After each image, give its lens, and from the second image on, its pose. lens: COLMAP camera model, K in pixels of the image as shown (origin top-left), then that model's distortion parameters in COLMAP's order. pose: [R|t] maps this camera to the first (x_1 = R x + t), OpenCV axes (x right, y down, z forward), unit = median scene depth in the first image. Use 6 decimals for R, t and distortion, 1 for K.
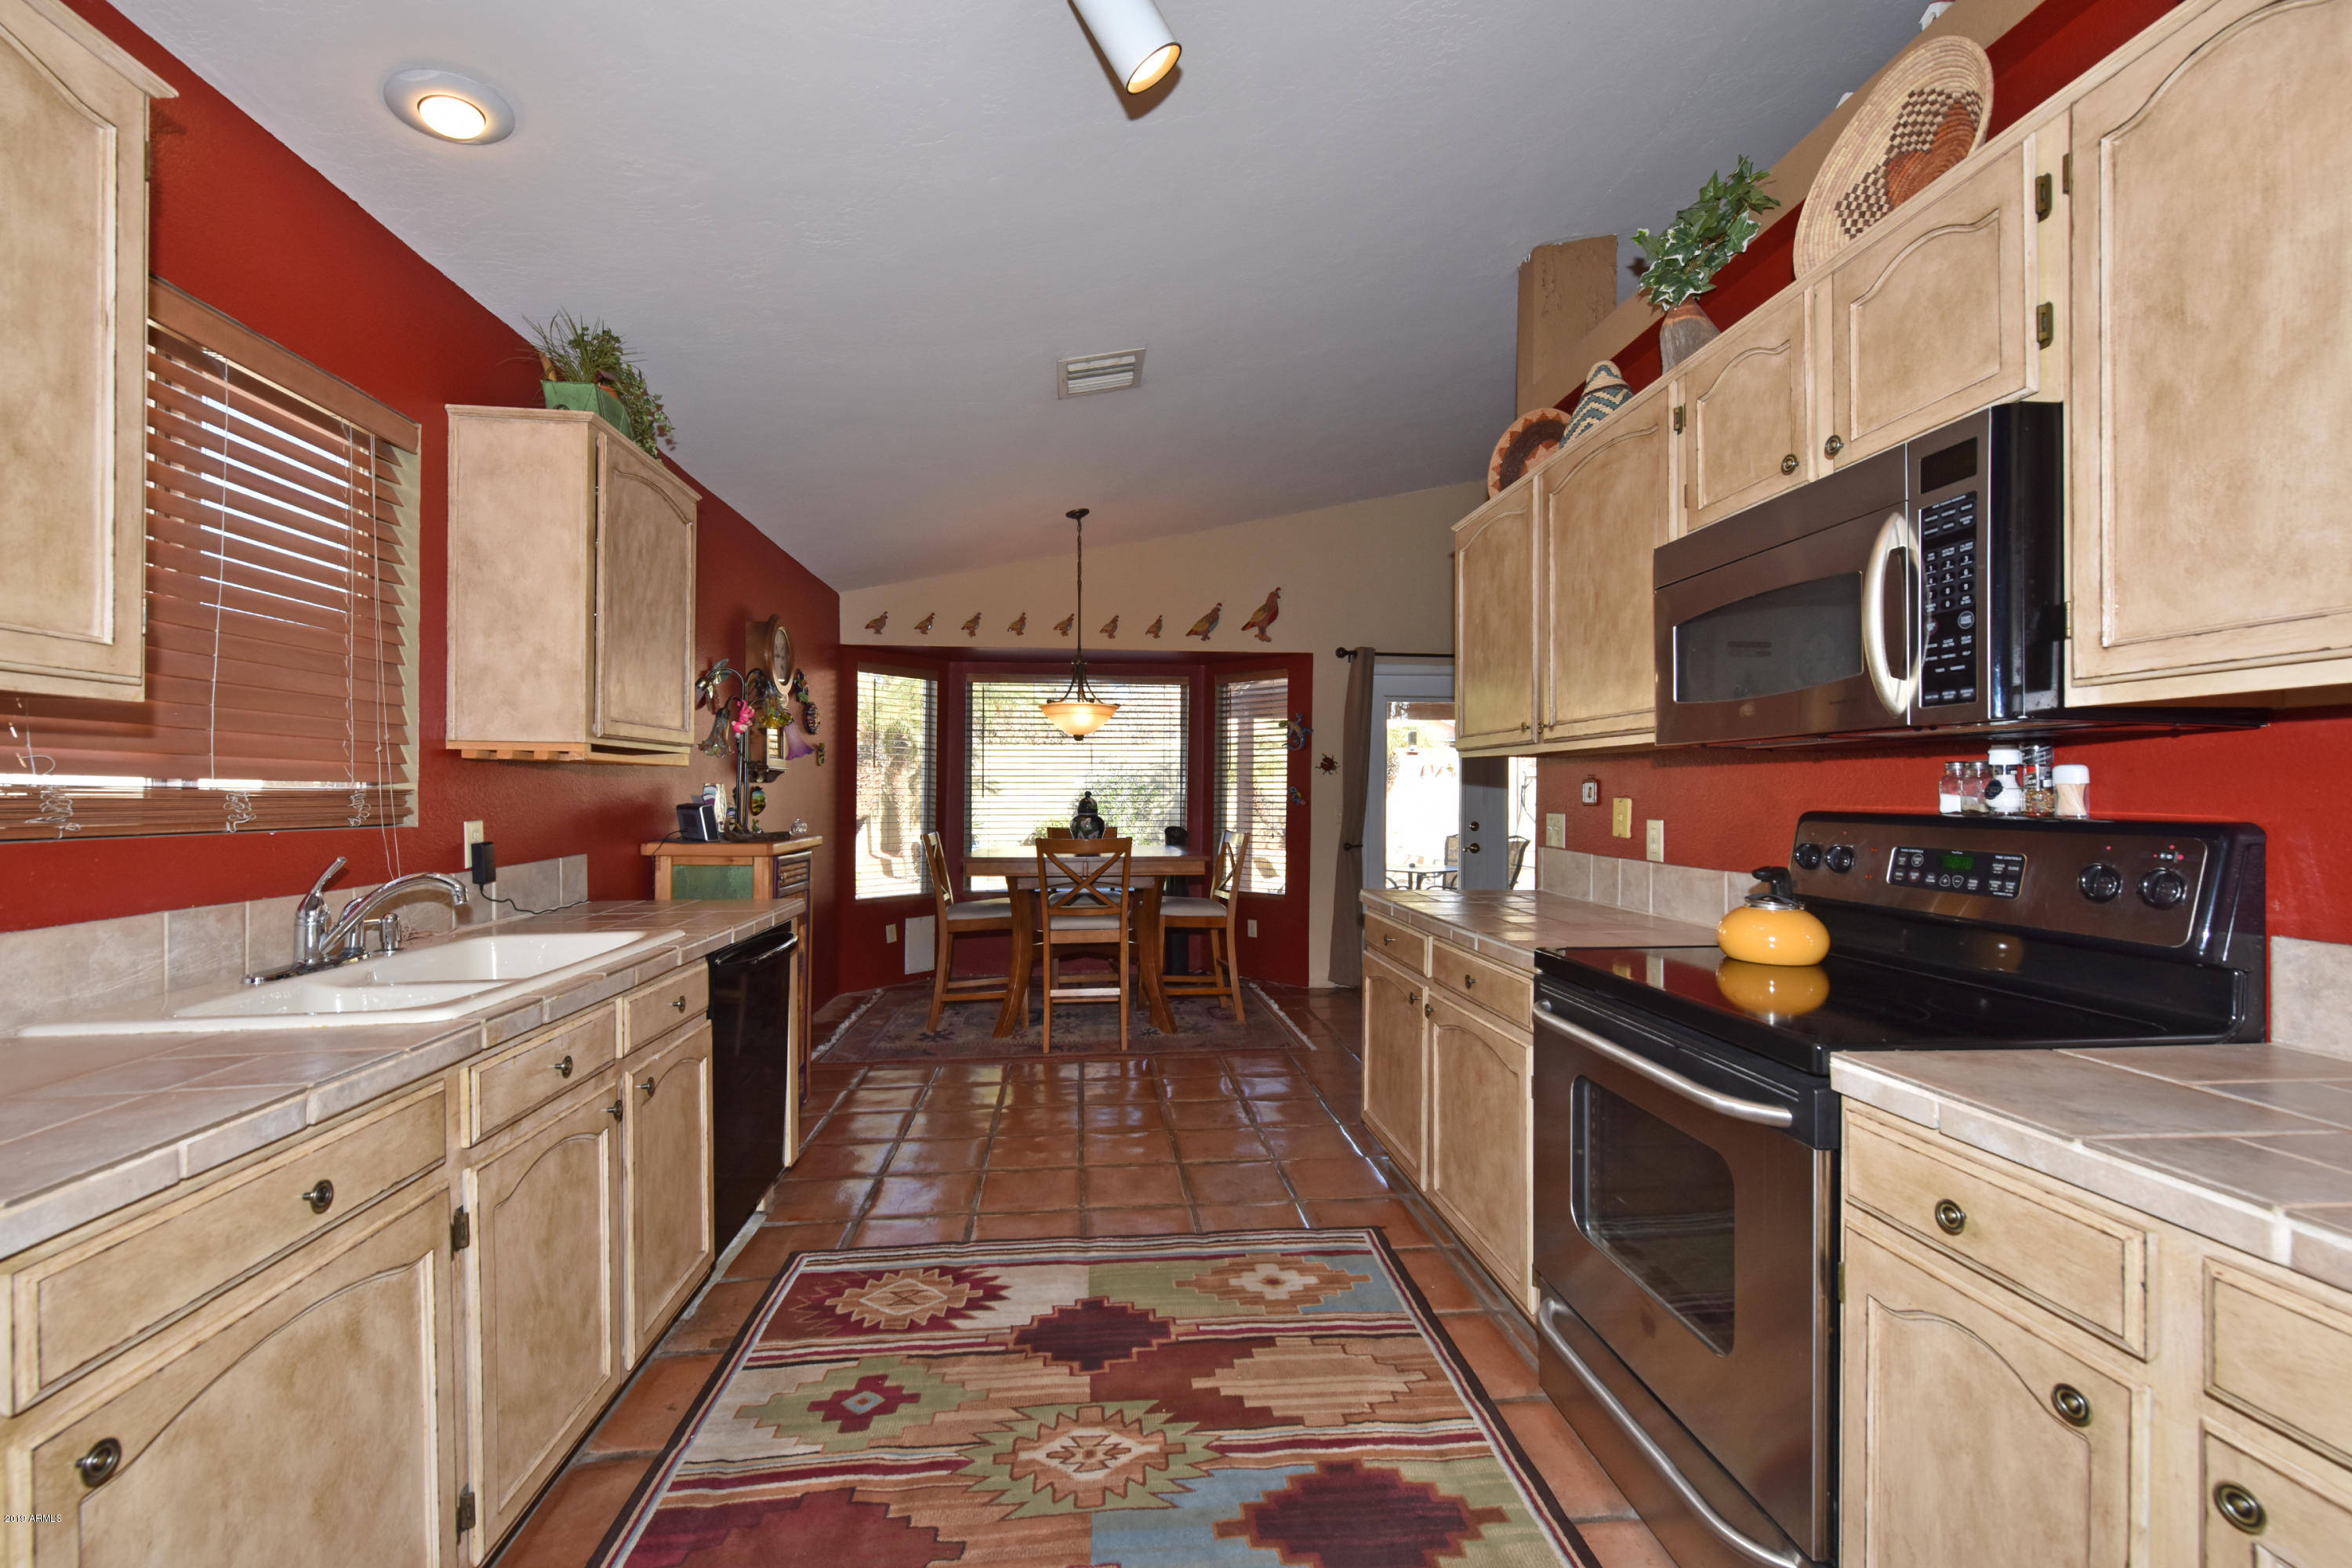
lens RADIAL K [[964.1, 0, 1165.7], [0, 964.1, 797.7], [0, 0, 1]] dist [-0.017759, -0.000330]
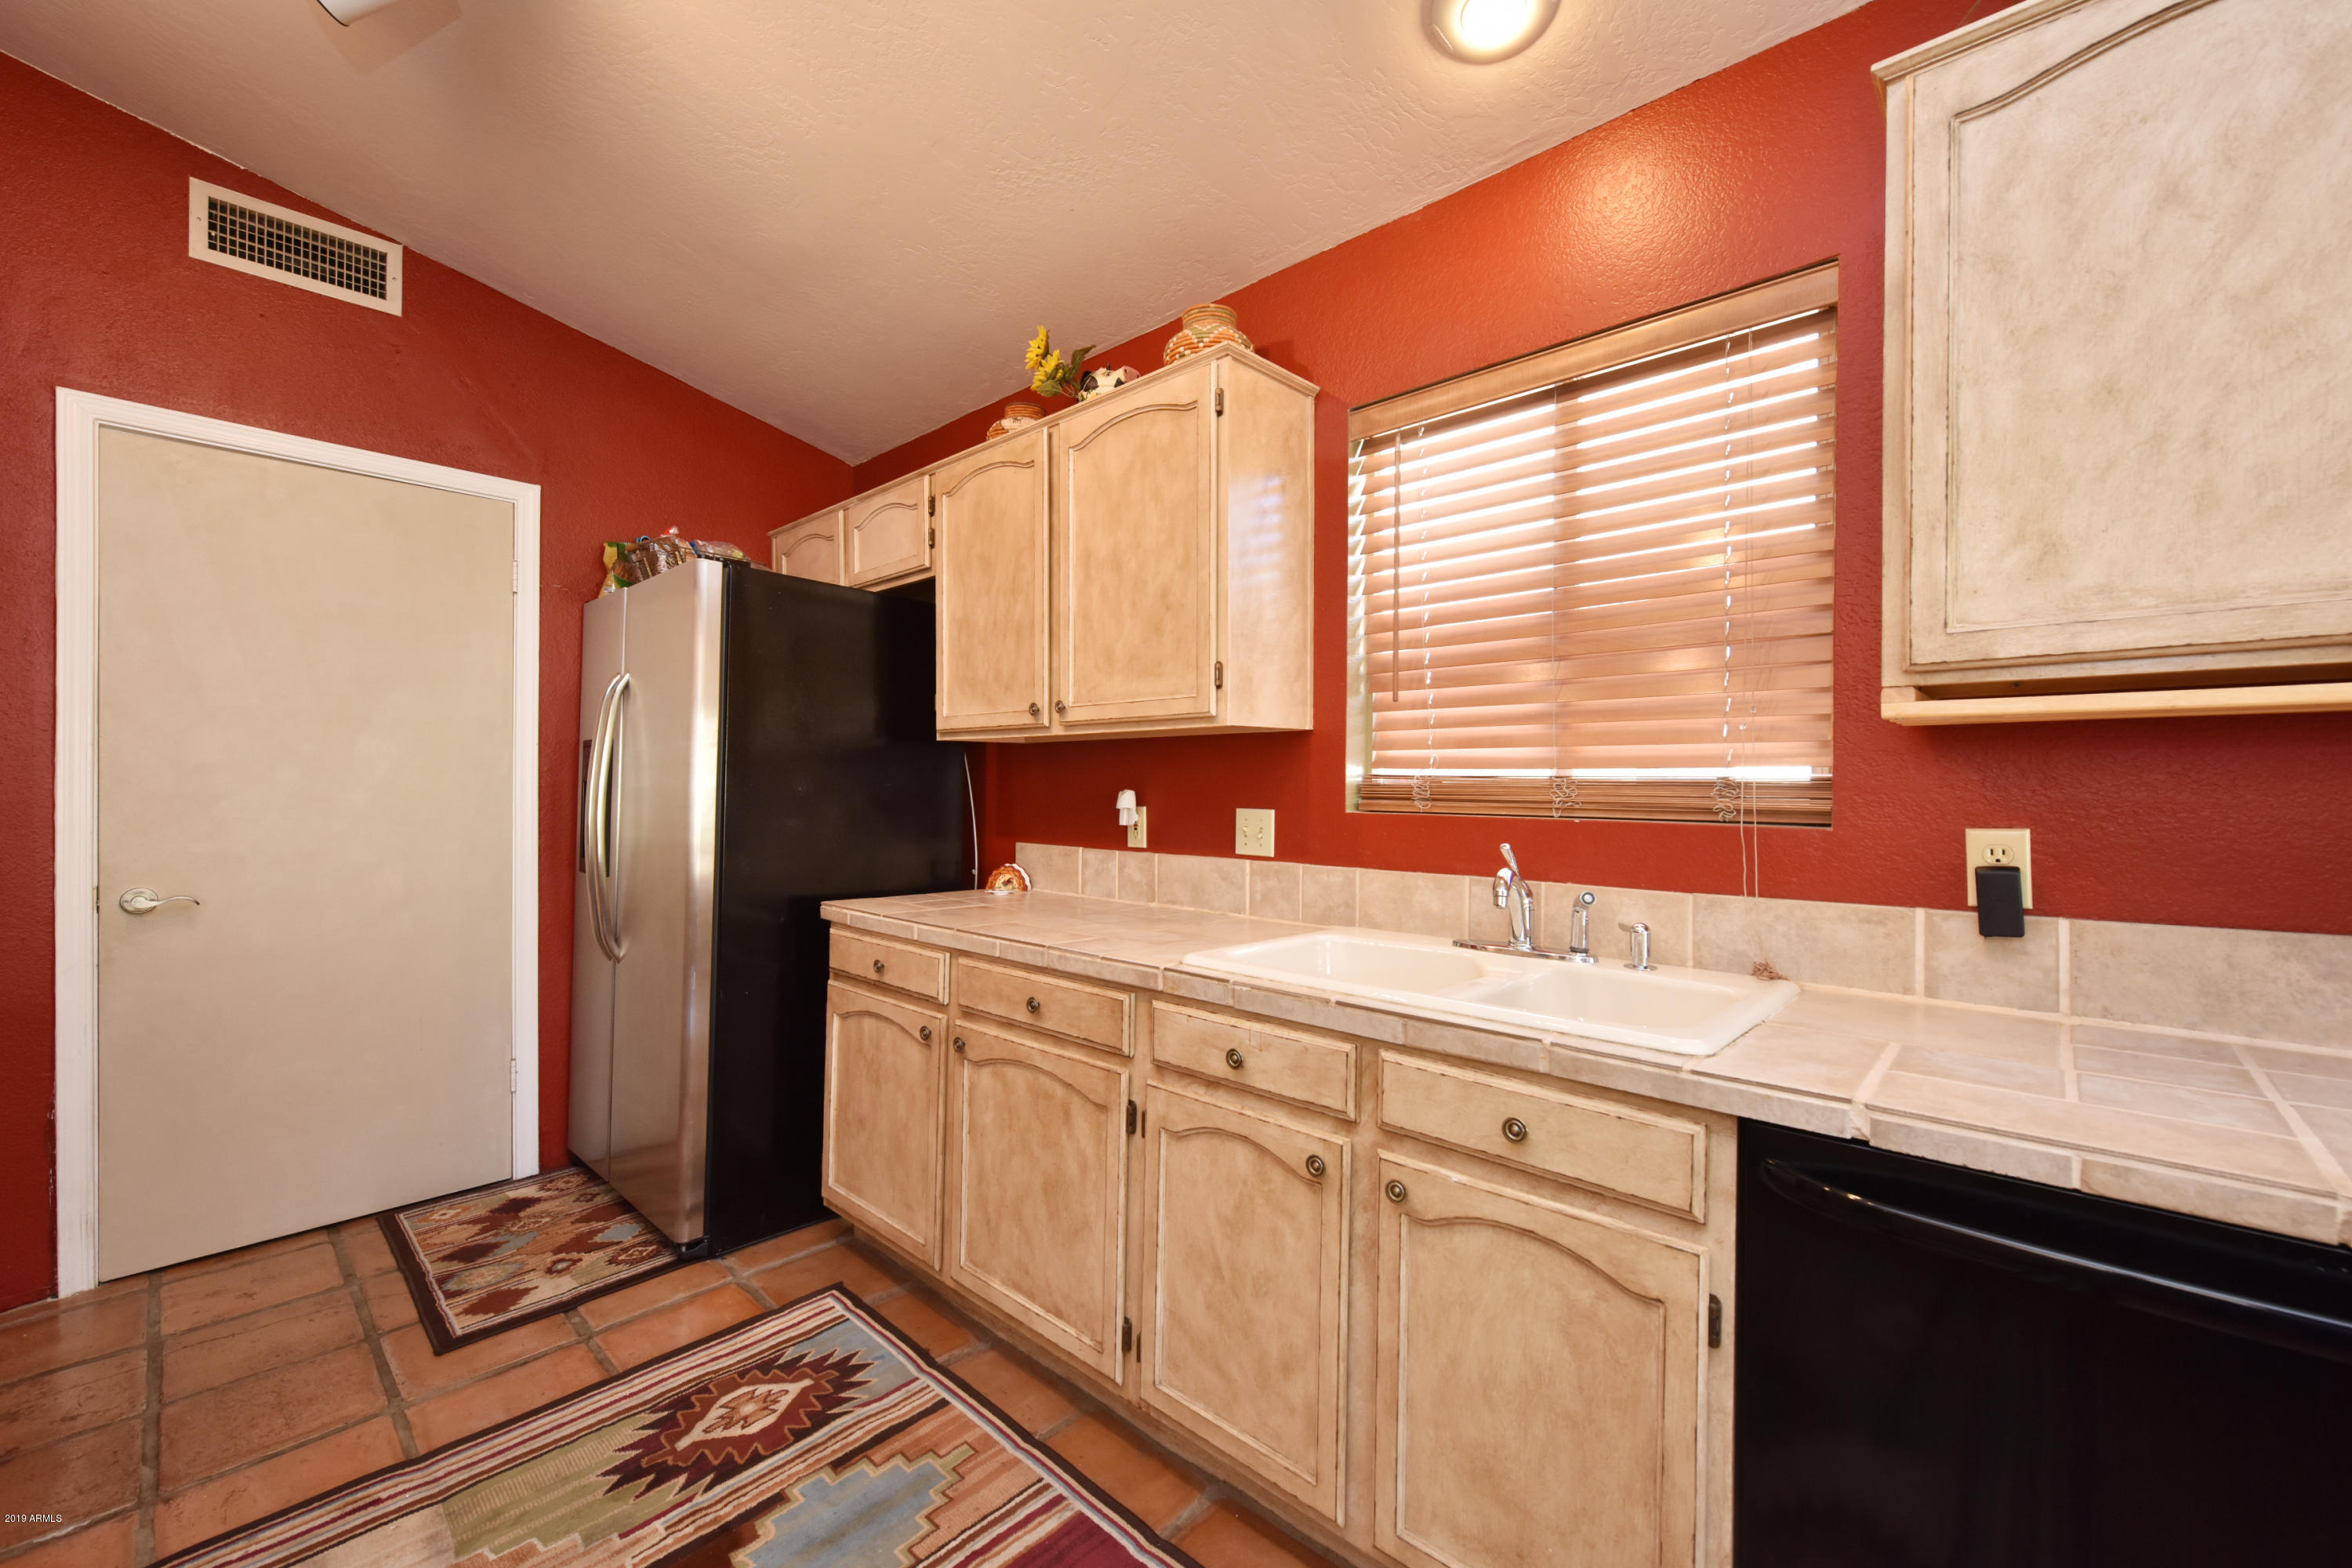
lens RADIAL K [[964.7, 0, 1205.3], [0, 964.7, 784.2], [0, 0, 1]] dist [0.003670, -0.000383]
pose [[-0.742308, -0.002955, -0.670053, 0.044513], [-0.006754, 0.999972, 0.003073, -0.002010], [0.670025, 0.006807, -0.742307, 1.360627]]
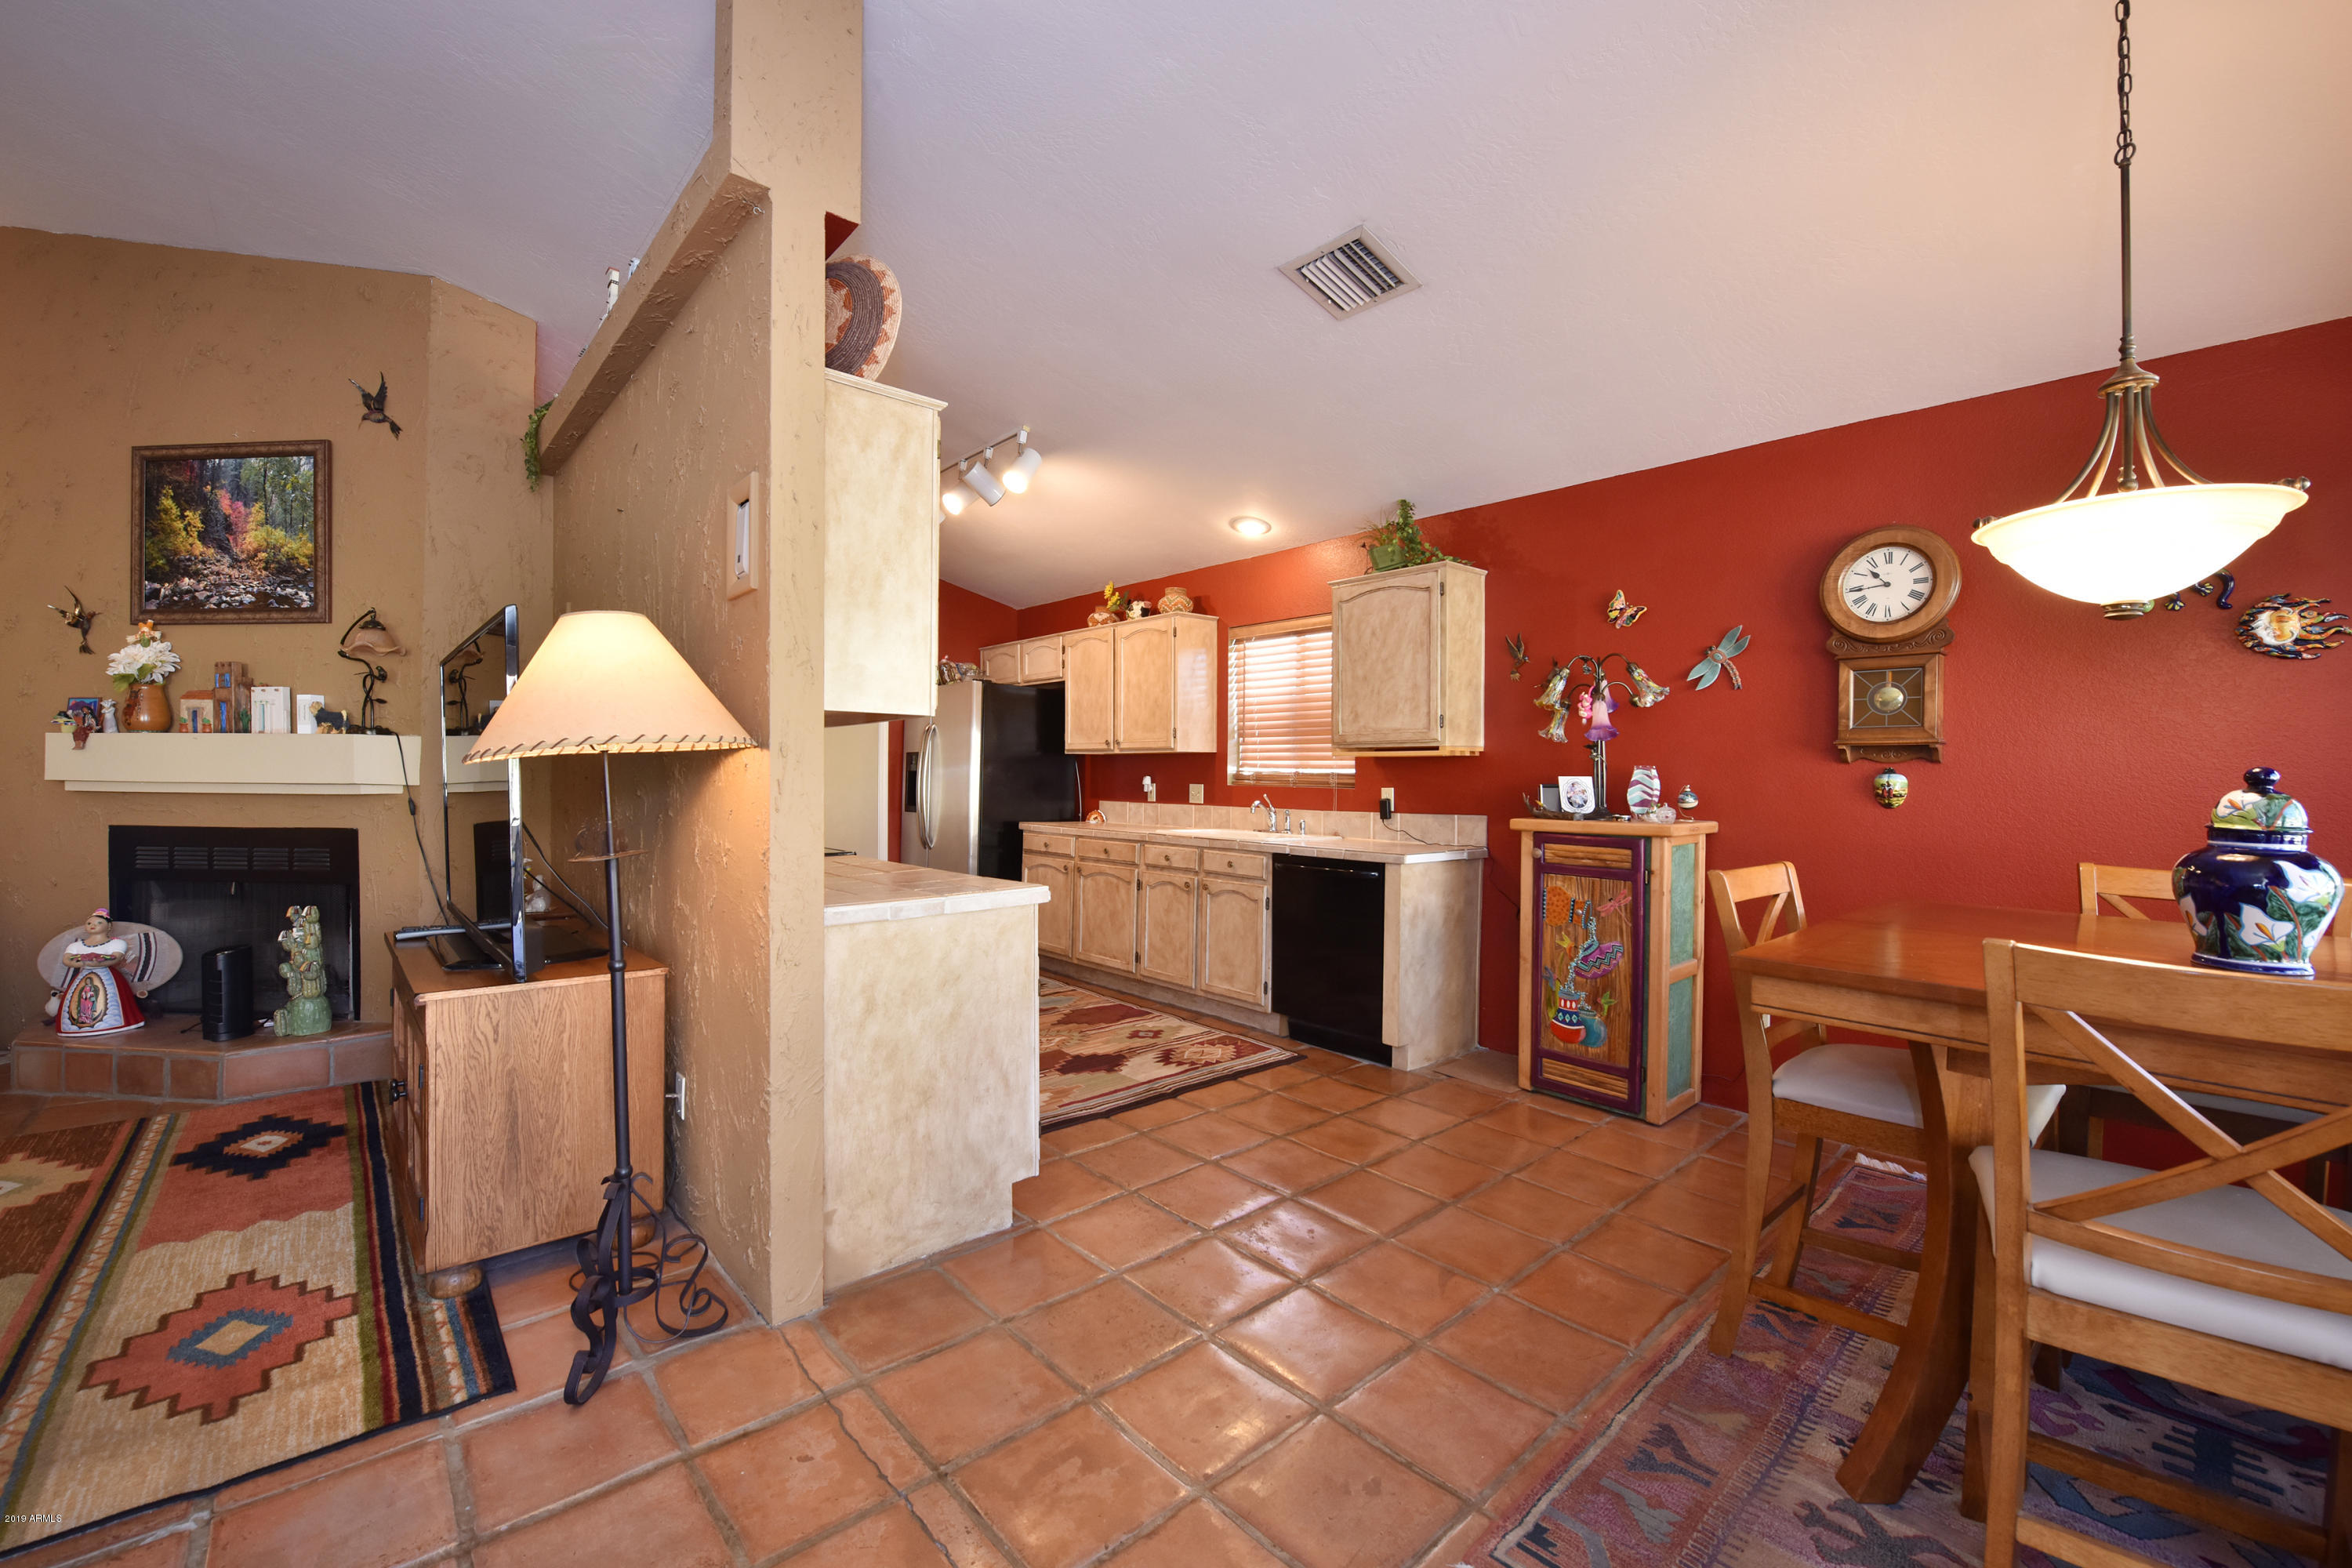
lens RADIAL K [[956.6, 0, 1193.7], [0, 956.6, 806.7], [0, 0, 1]] dist [-0.011759, -0.004634]
pose [[-0.799827, 0.012971, -0.600090, 0.961665], [-0.011599, 0.999246, 0.037059, -0.006981], [0.600118, 0.036601, -0.799074, 2.856796]]
